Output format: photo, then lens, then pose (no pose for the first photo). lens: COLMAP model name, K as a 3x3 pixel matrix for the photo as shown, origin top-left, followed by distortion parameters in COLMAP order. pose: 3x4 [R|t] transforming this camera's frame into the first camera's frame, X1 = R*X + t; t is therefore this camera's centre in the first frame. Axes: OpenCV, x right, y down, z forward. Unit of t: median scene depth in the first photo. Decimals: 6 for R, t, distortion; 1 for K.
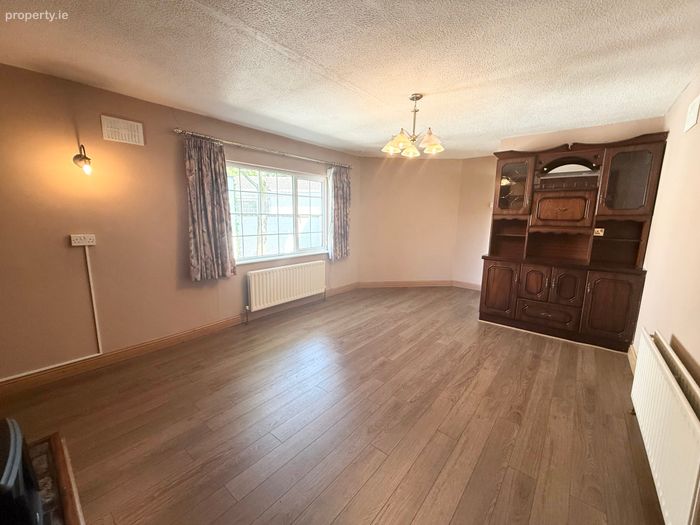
lens RADIAL K [[278.0, 0, 349.8], [0, 278.0, 258.2], [0, 0, 1]] dist [-0.001961, -0.000144]
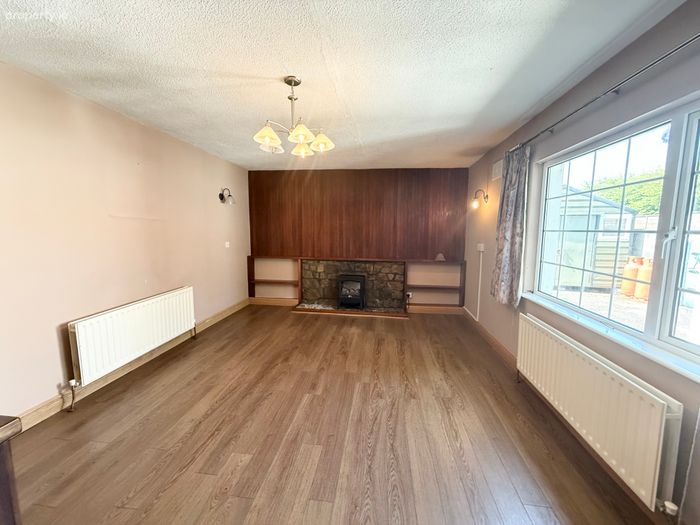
lens RADIAL K [[278.0, 0, 350.1], [0, 278.0, 261.7], [0, 0, 1]] dist [-0.001961, -0.000144]
pose [[-0.838438, 0.041984, -0.543378, 0.466805], [-0.101532, 0.967541, 0.231422, -0.236284], [0.535456, 0.249203, -0.806960, 1.572628]]
